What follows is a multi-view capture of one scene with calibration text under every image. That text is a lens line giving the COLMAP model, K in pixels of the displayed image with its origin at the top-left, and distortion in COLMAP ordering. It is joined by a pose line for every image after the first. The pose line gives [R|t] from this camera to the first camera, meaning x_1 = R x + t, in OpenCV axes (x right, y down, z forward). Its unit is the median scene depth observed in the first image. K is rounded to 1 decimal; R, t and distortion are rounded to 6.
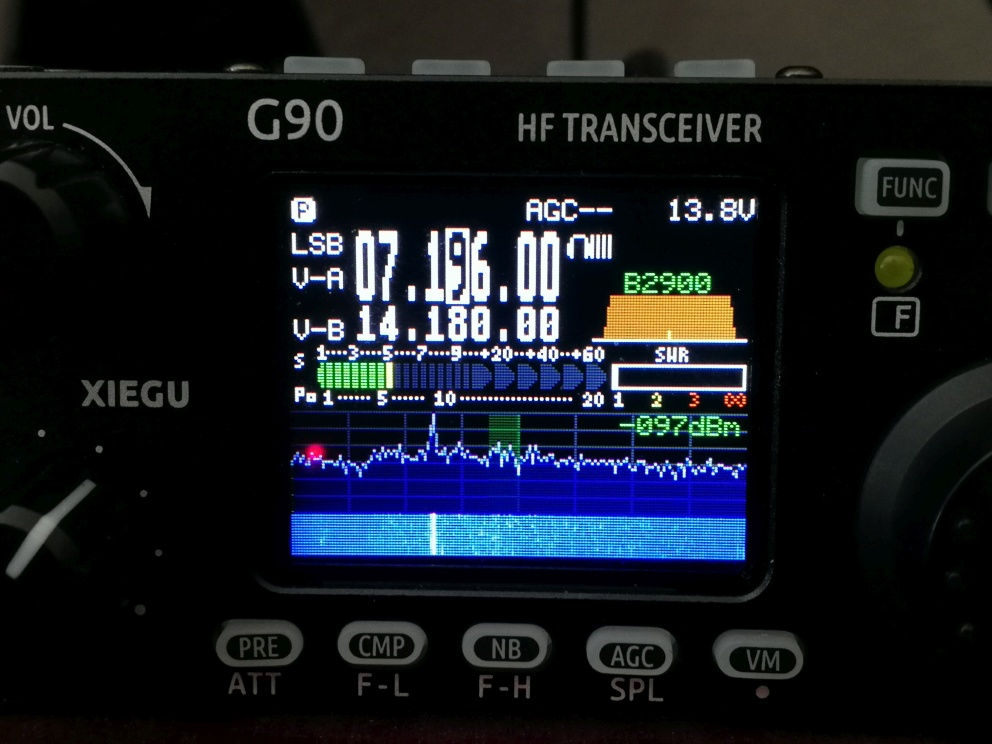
lens RADIAL K [[1751.0, 0, 496.0], [0, 1751.0, 372.0], [0, 0, 1]] dist [0.269786, -1.961214]
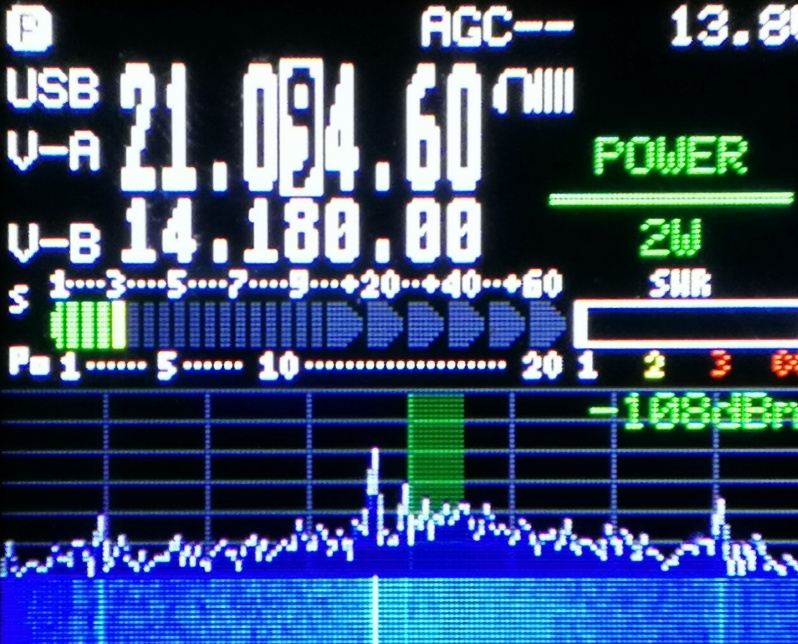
lens RADIAL K [[1045.5, 0, 296.5], [0, 1045.5, 321.7], [0, 0, 1]] dist [0.004771, -0.012194]
pose [[0.999508, -0.005277, 0.030903, -0.034541], [0.010135, 0.987186, -0.159253, 0.055892], [-0.029667, 0.159488, 0.986754, 0.683817]]
